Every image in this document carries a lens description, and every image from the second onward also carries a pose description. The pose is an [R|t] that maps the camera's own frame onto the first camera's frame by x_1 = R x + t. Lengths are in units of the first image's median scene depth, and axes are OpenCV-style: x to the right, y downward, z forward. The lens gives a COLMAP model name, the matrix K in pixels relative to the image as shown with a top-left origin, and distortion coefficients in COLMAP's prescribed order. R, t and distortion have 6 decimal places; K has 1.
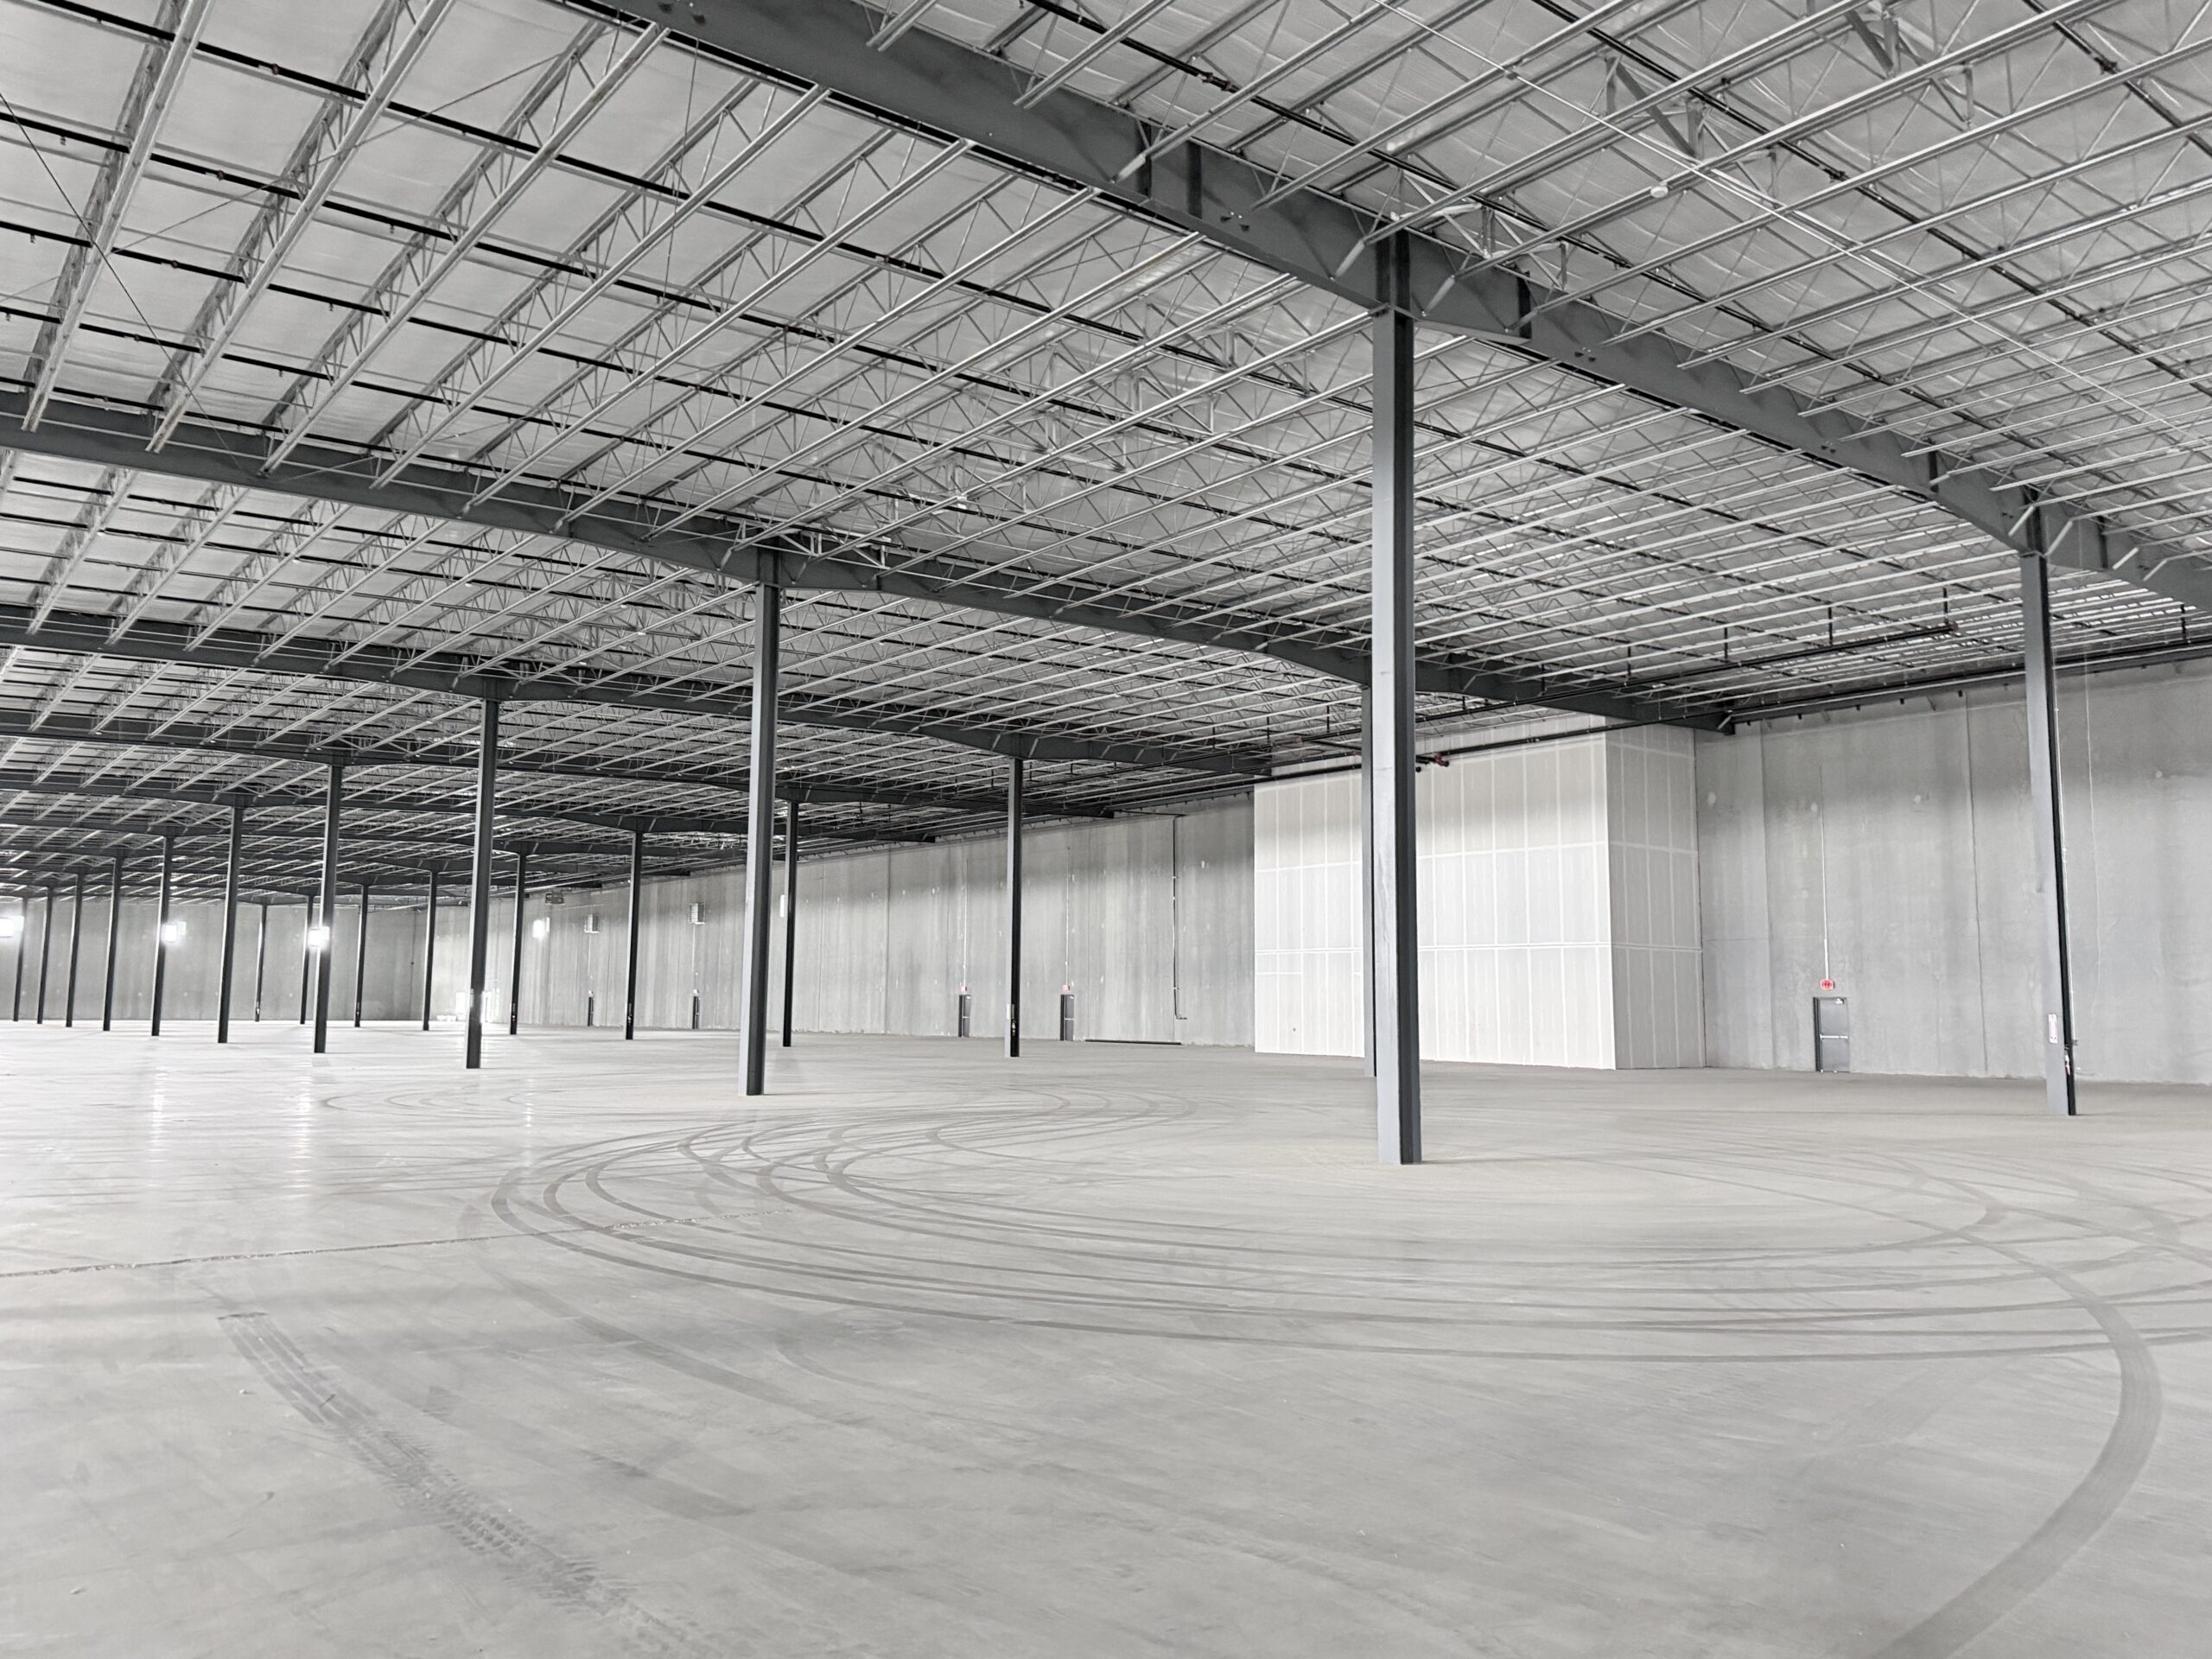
lens RADIAL K [[1543.4, 0, 1105.0], [0, 1543.4, 798.3], [0, 0, 1]] dist [0.003103, -0.000391]
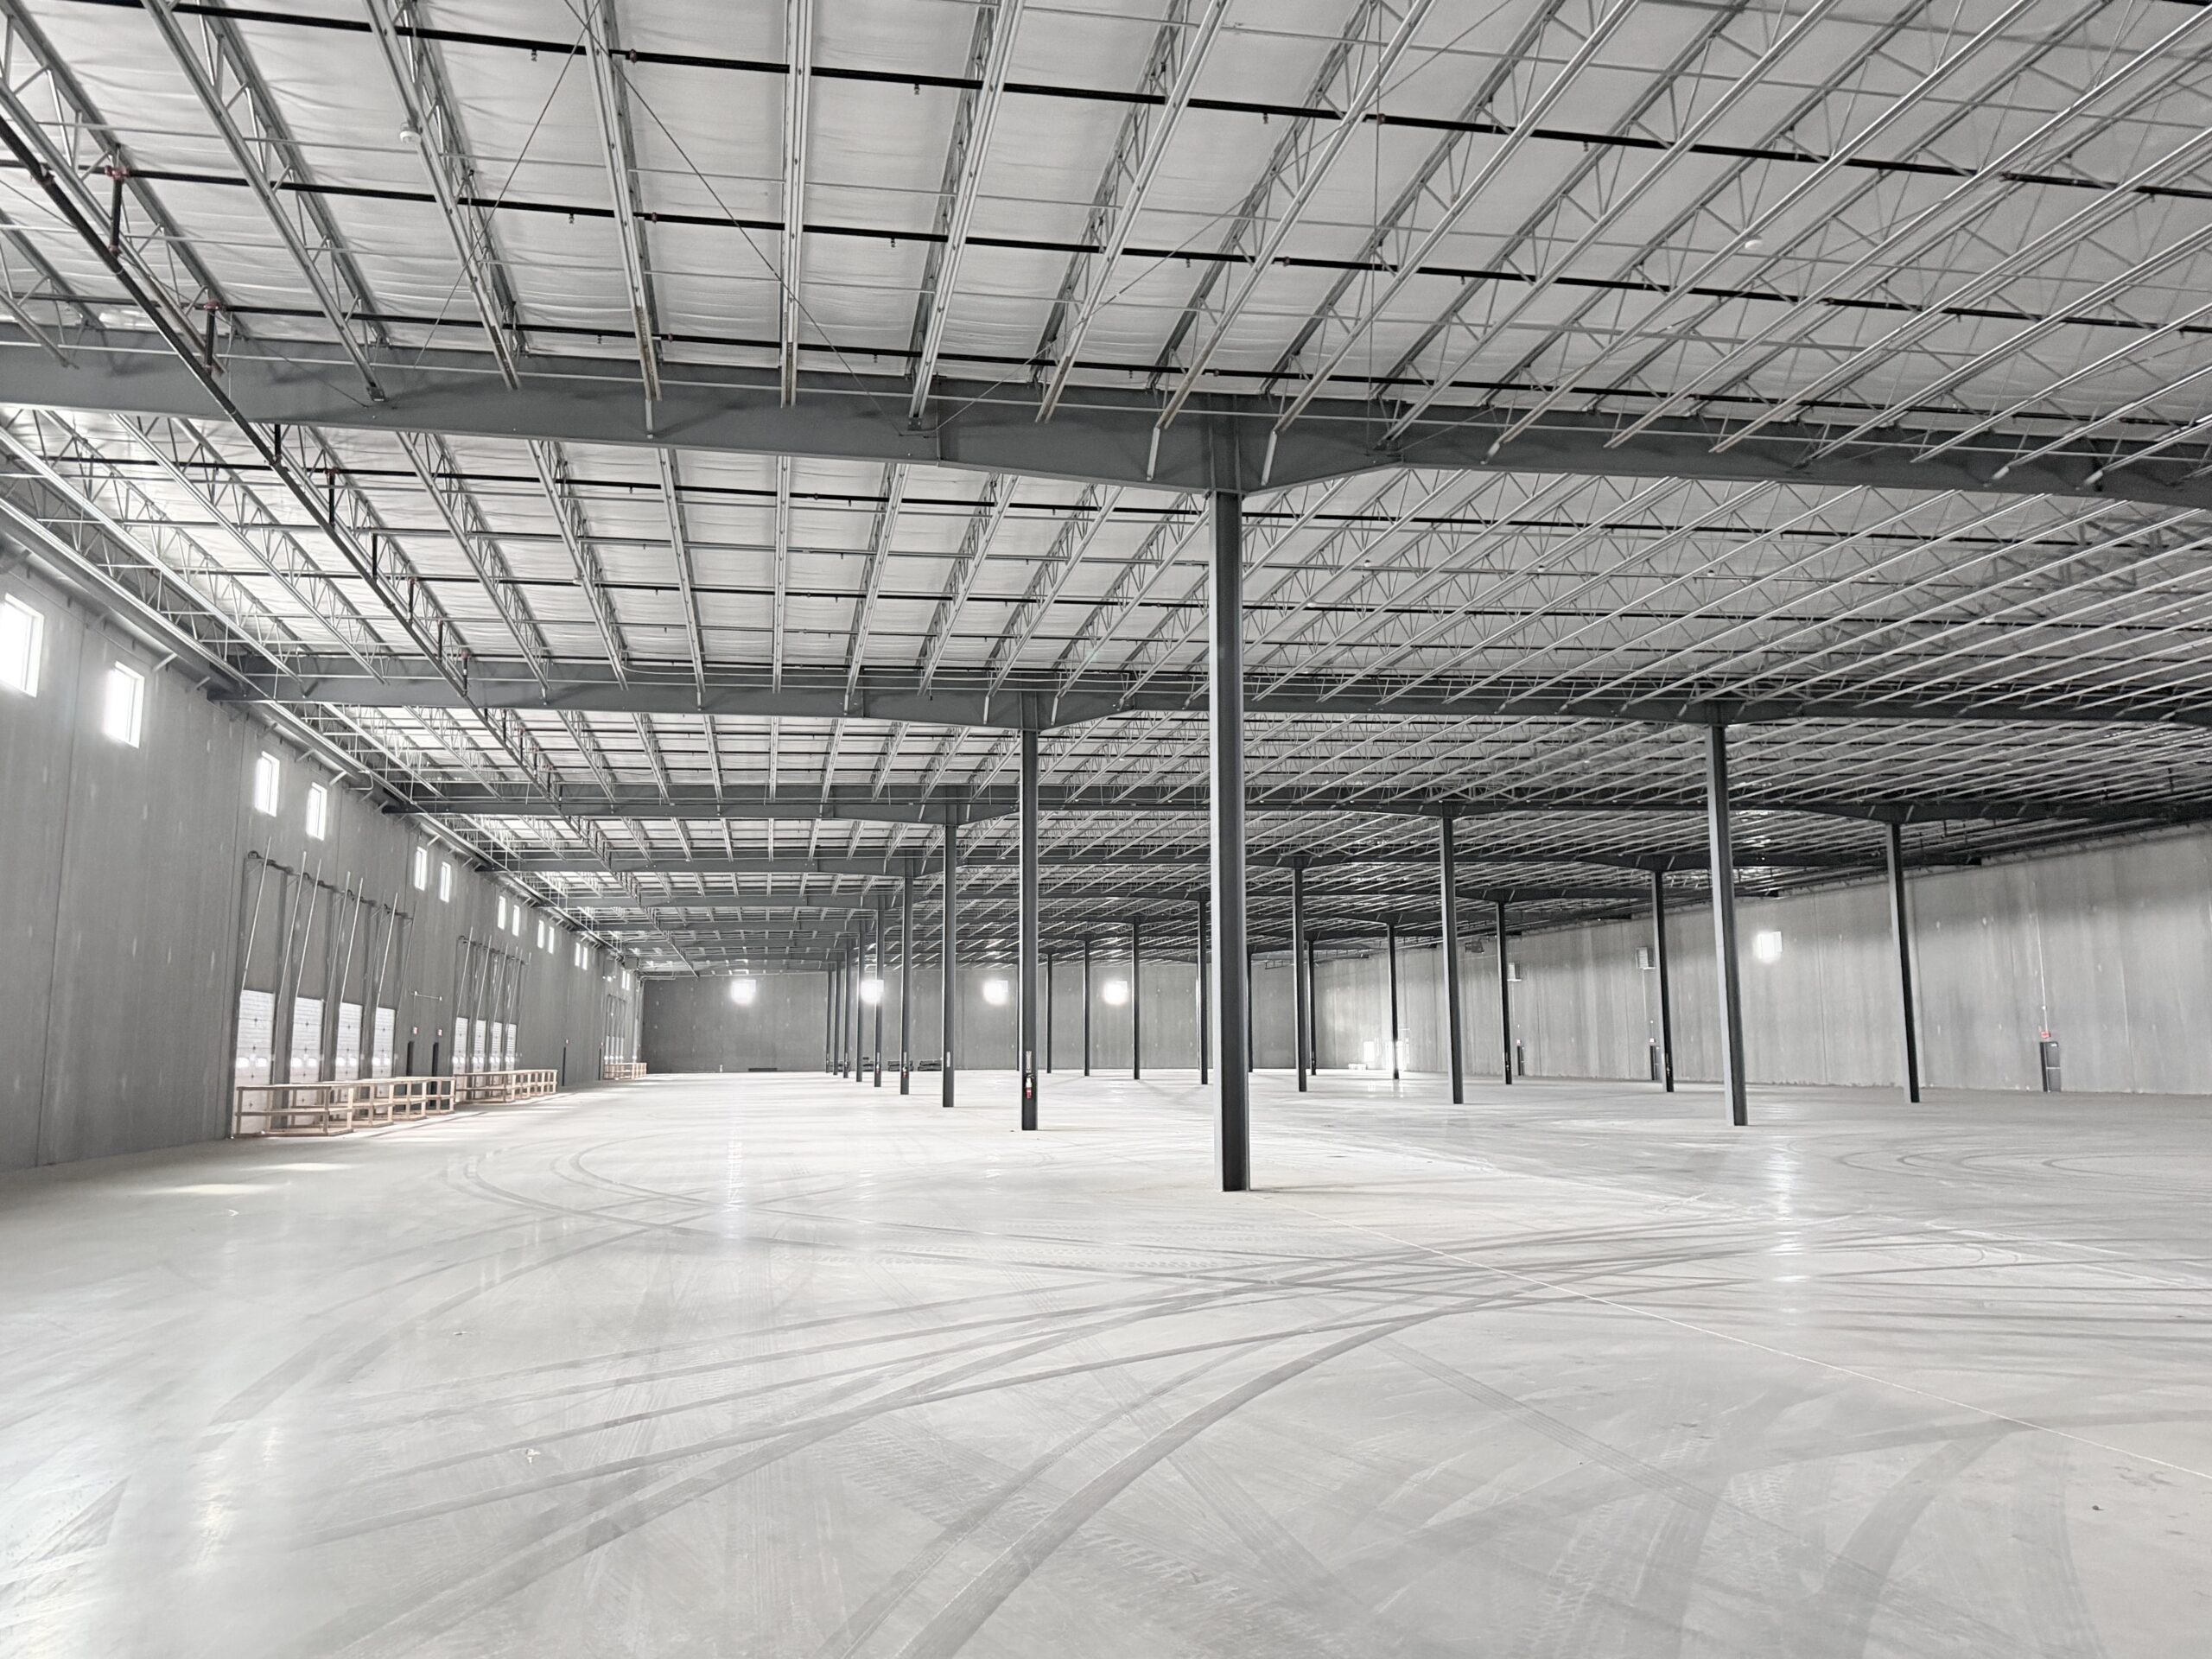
lens RADIAL K [[1541.1, 0, 1106.0], [0, 1541.1, 829.5], [0, 0, 1]] dist [0.063550, -0.000427]
pose [[0.892348, -0.090064, -0.442272, -0.150864], [0.074420, 0.995837, -0.052637, 0.025509], [0.445171, 0.014057, 0.895335, 0.173712]]
